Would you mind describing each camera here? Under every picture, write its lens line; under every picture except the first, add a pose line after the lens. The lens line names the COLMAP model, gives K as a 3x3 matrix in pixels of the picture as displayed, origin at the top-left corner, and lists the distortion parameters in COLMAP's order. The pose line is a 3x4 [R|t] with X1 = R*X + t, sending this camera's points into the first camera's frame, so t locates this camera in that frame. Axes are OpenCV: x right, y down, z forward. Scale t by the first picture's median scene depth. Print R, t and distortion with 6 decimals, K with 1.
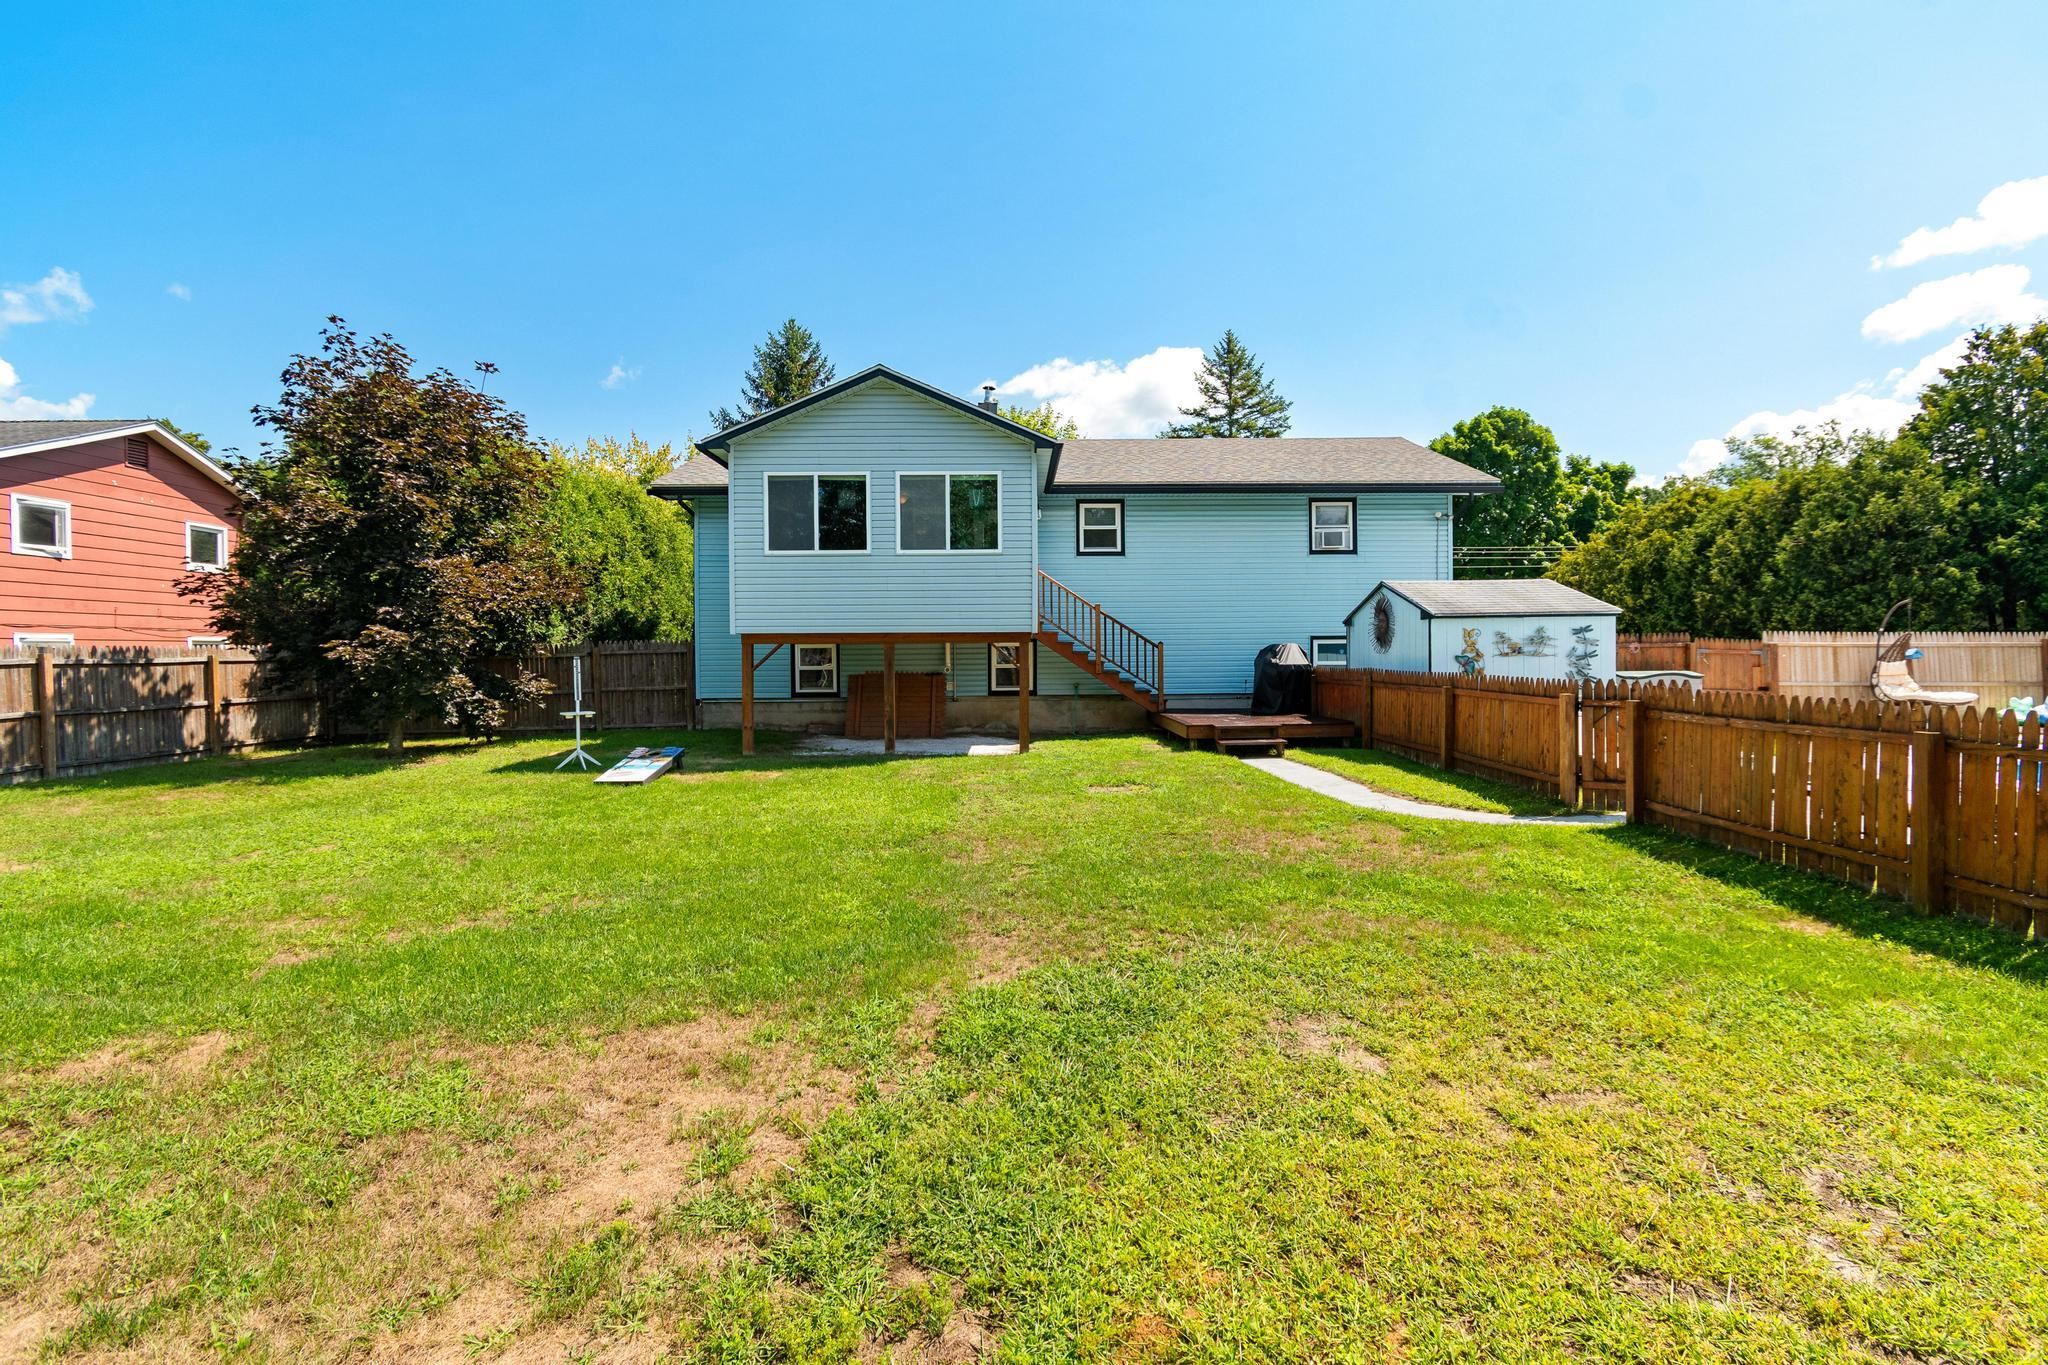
lens RADIAL K [[912.4, 0, 1029.2], [0, 912.4, 632.3], [0, 0, 1]] dist [0.020075, 0.000046]
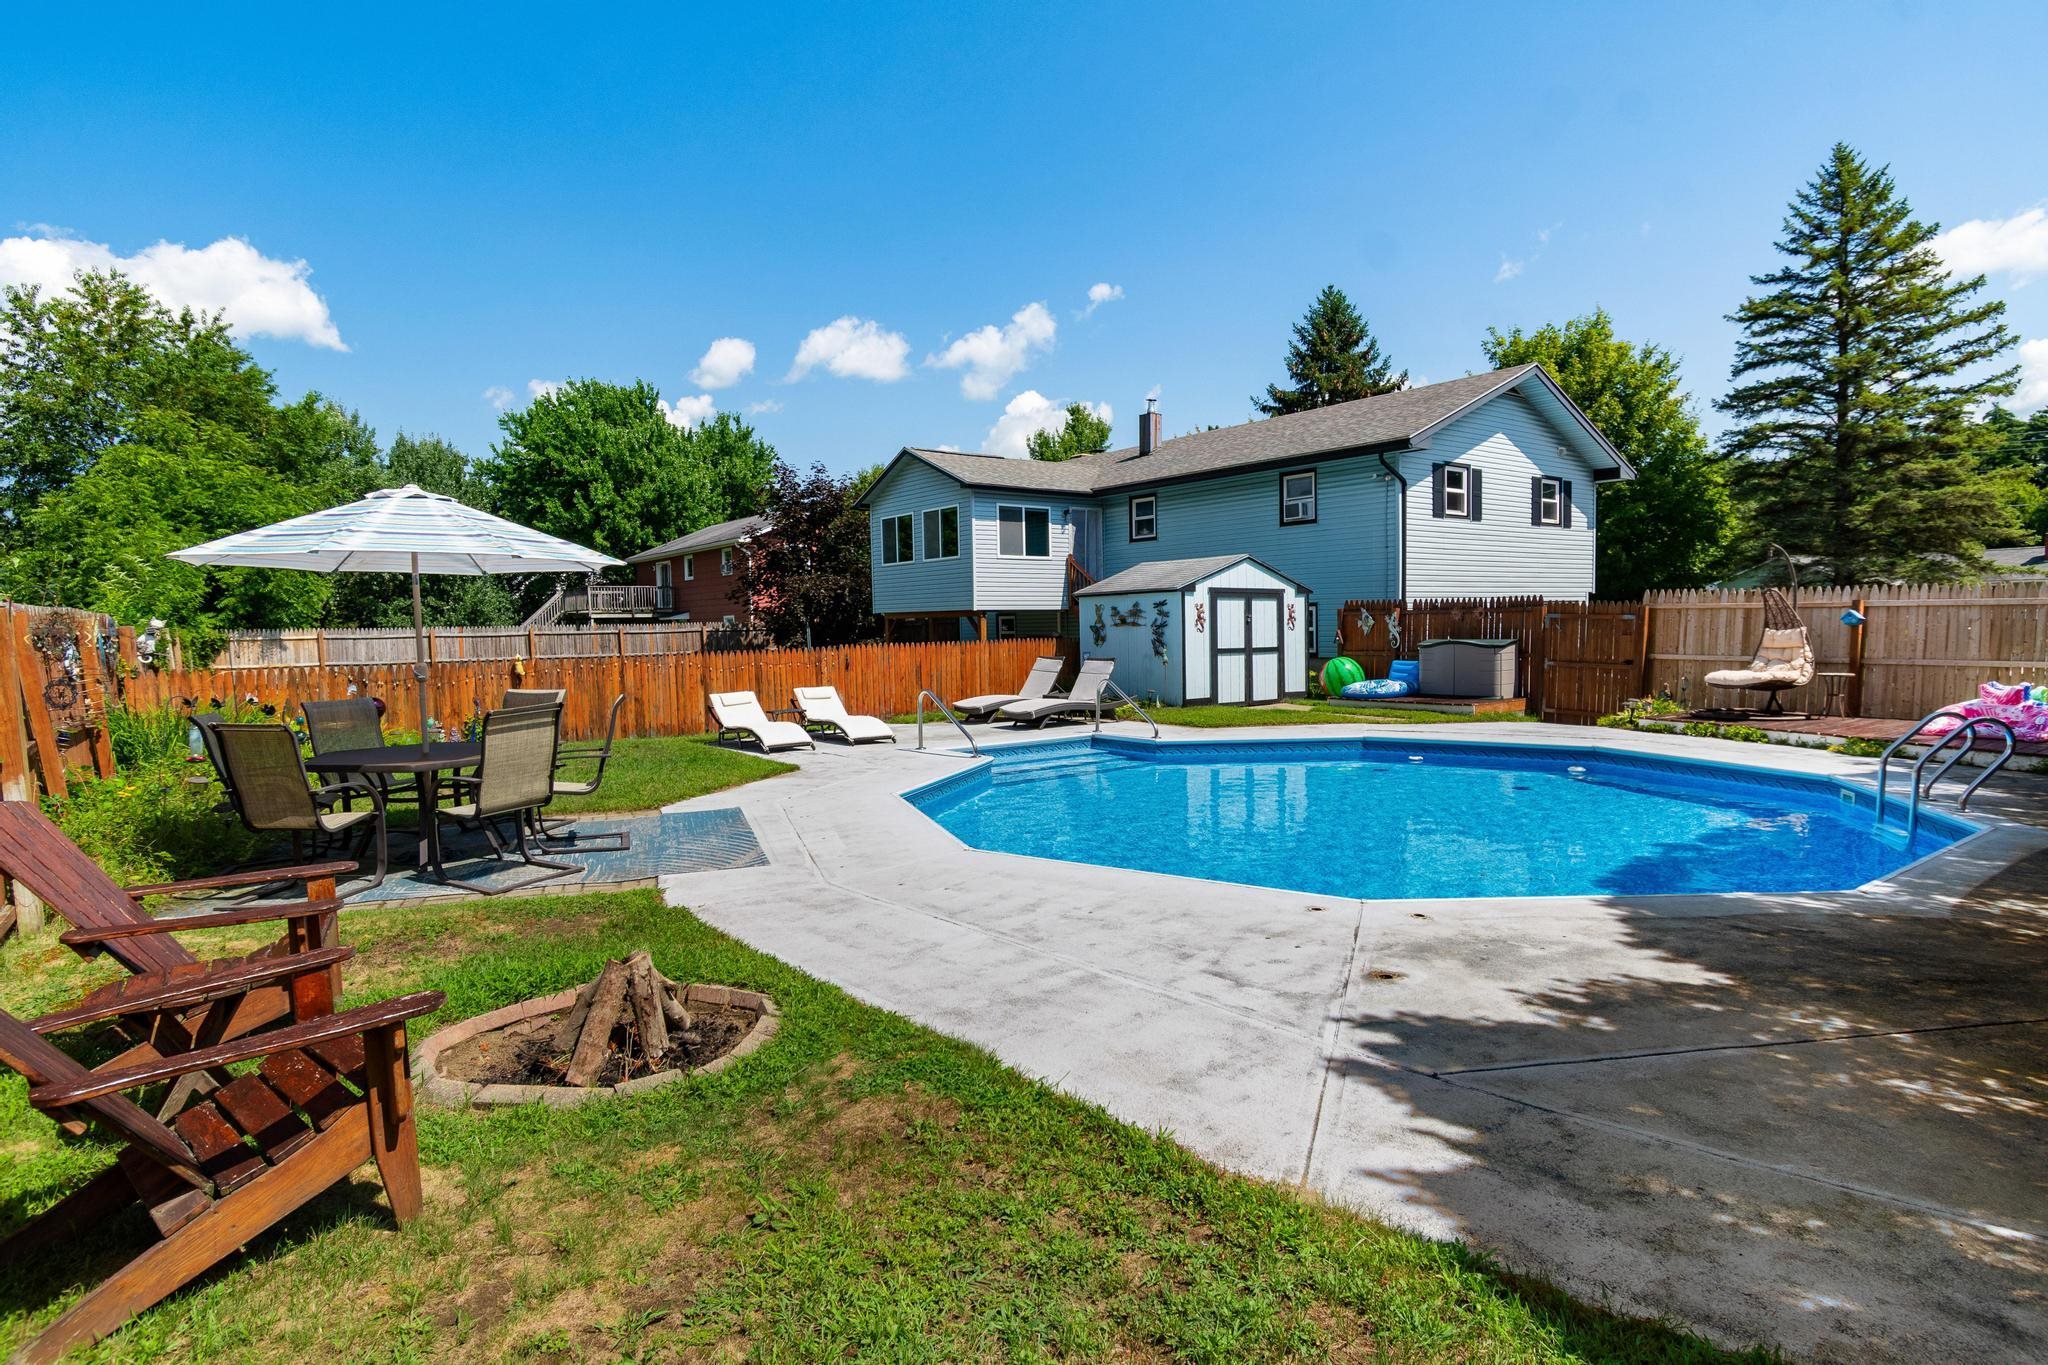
lens RADIAL K [[1086.5, 0, 1038.7], [0, 1086.5, 684.4], [0, 0, 1]] dist [0.000789, -0.001663]
pose [[0.594869, 0.041446, -0.802753, 1.237723], [0.029693, 0.996855, 0.073471, -0.004897], [0.803274, -0.067541, 0.591768, 0.023708]]
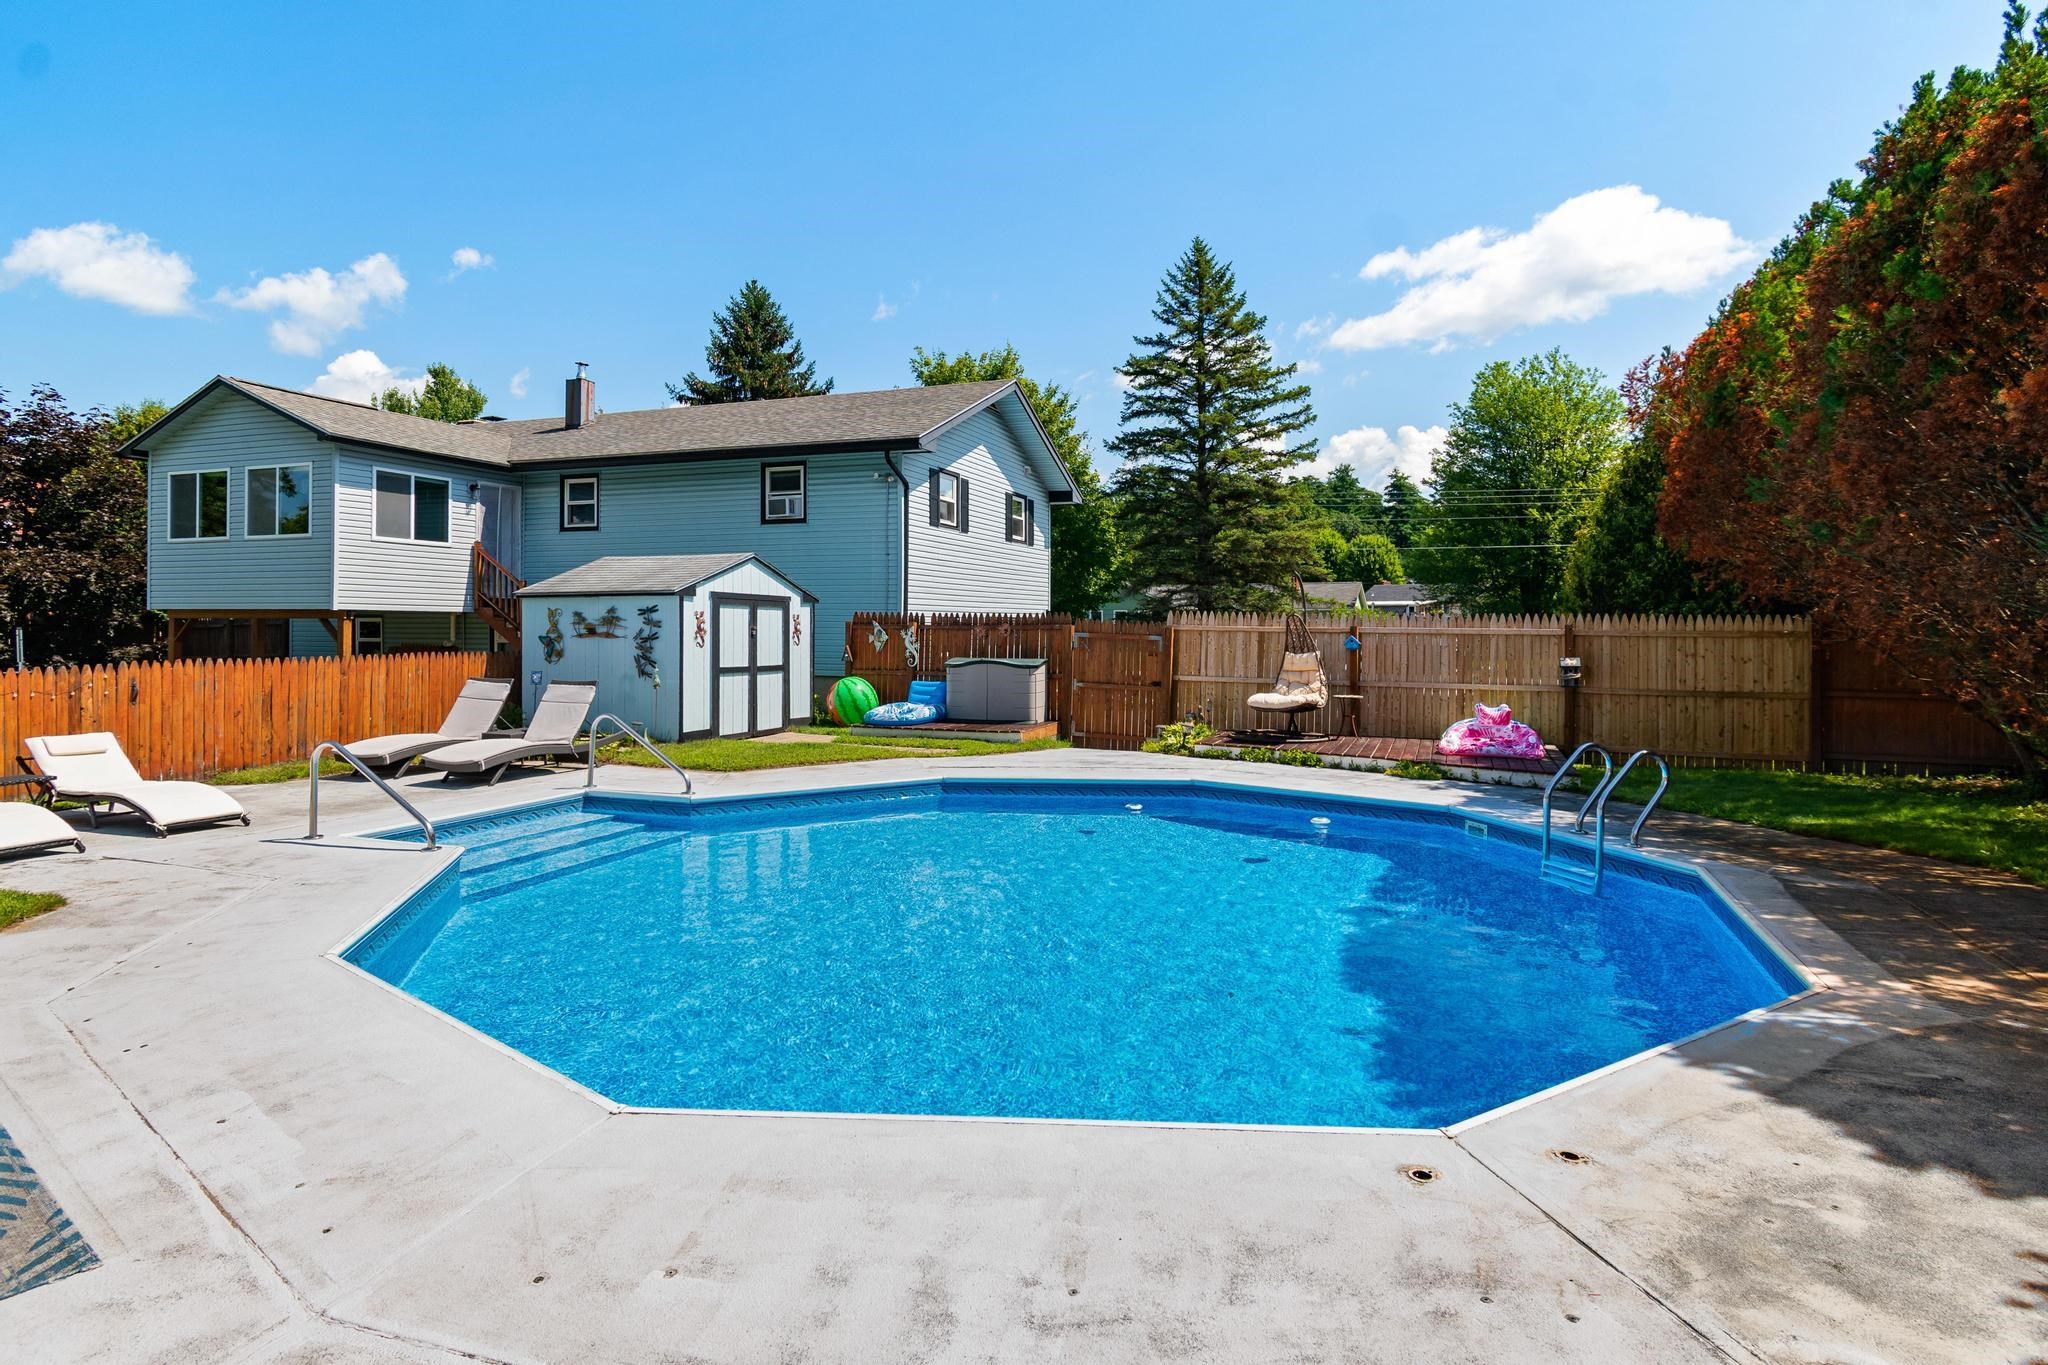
lens RADIAL K [[1098.7, 0, 1028.2], [0, 1098.7, 617.1], [0, 0, 1]] dist [0.004206, -0.003235]
pose [[0.928597, 0.007157, -0.371020, 1.031528], [-0.002783, 0.999920, 0.012323, -0.007733], [0.371079, -0.010411, 0.928543, 0.083476]]
